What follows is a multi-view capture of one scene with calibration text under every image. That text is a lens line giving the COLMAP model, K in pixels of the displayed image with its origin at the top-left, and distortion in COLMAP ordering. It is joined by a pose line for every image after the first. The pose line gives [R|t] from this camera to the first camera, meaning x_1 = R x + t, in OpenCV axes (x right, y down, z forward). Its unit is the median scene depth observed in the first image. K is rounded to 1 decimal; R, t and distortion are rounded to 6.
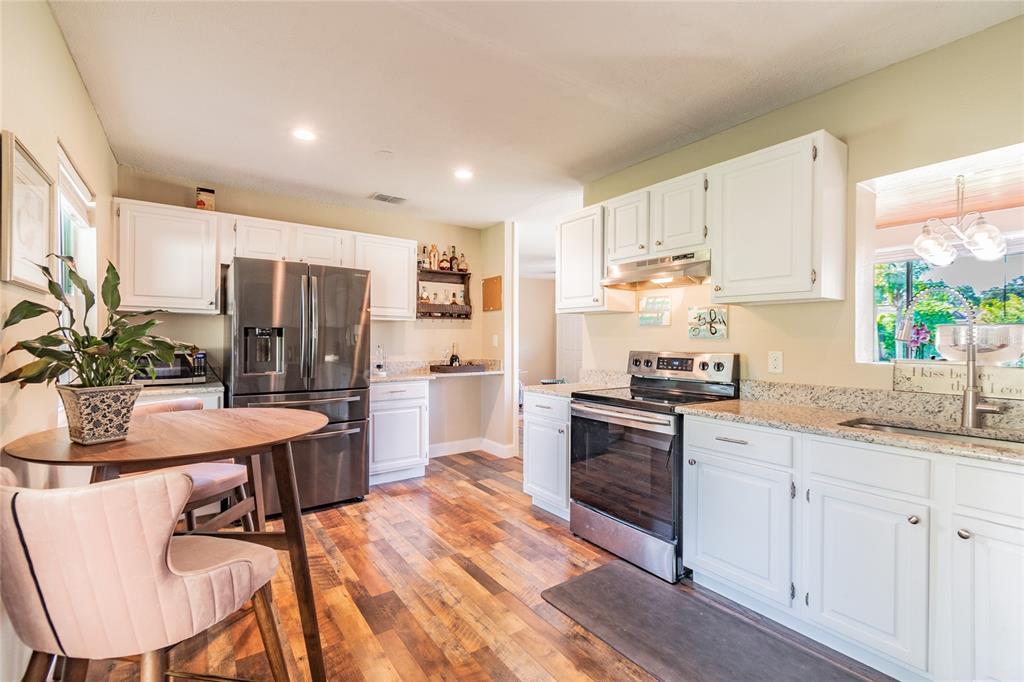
lens RADIAL K [[451.0, 0, 503.3], [0, 451.0, 341.2], [0, 0, 1]] dist [0.001499, -0.000160]
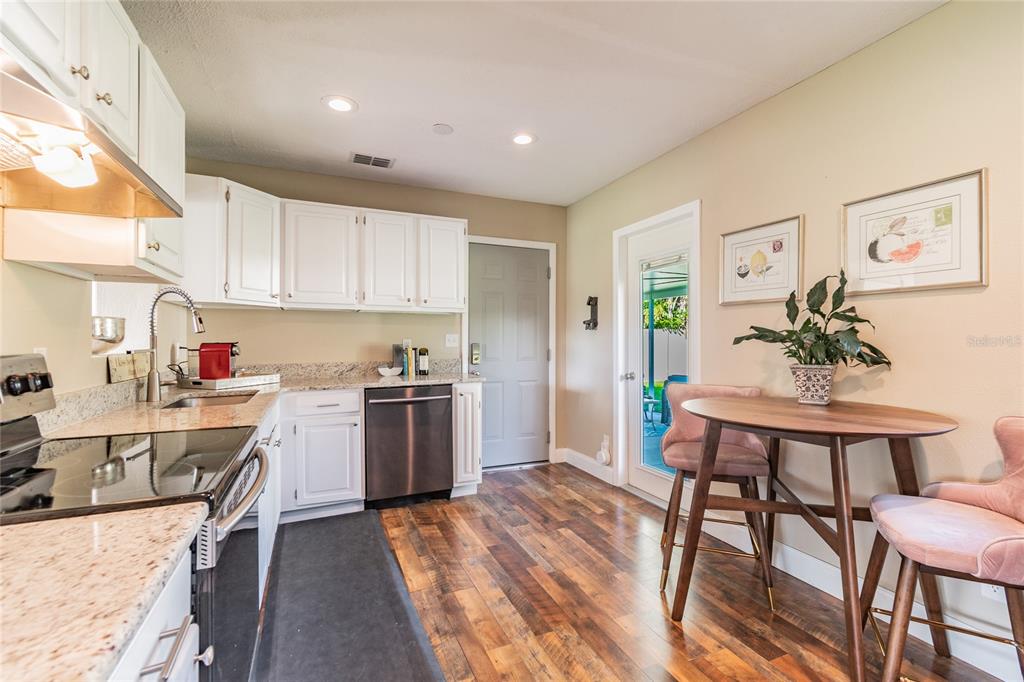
lens RADIAL K [[448.2, 0, 510.9], [0, 448.2, 340.3], [0, 0, 1]] dist [0.000893, -0.000206]
pose [[-0.982481, -0.002574, 0.186347, -0.123492], [-0.001423, 0.999979, 0.006311, 0.008393], [-0.186360, 0.005936, -0.982464, 1.479460]]
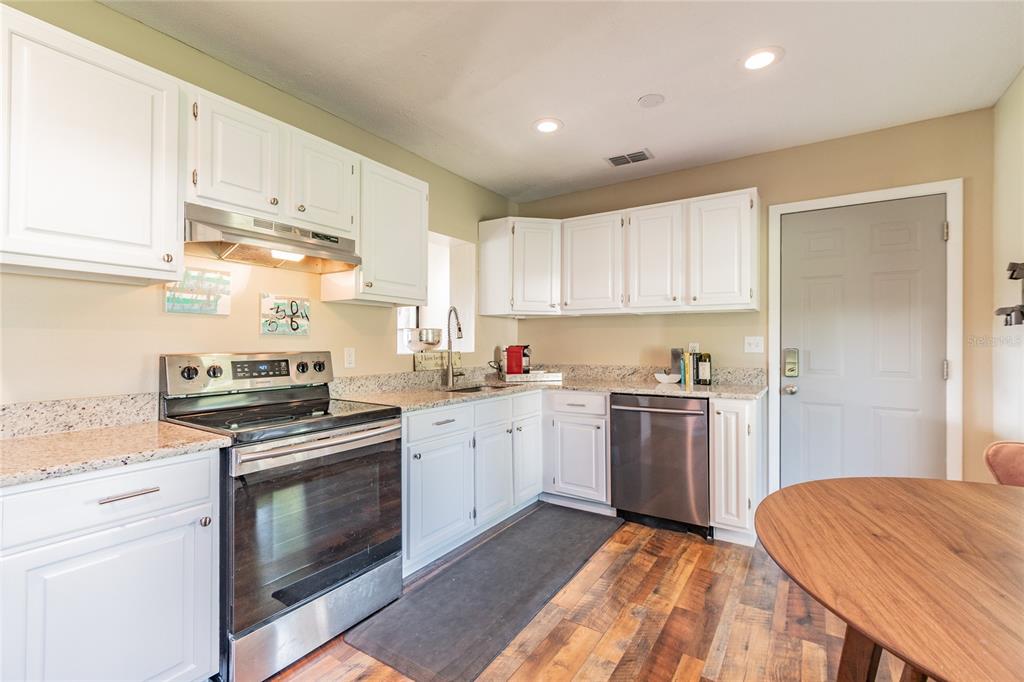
lens RADIAL K [[451.4, 0, 509.9], [0, 451.4, 340.3], [0, 0, 1]] dist [0.000915, -0.000006]
pose [[-0.371788, 0.000610, 0.928317, -0.539277], [0.002537, 0.999997, 0.000359, 0.005270], [-0.928314, 0.002489, -0.371789, 1.053520]]
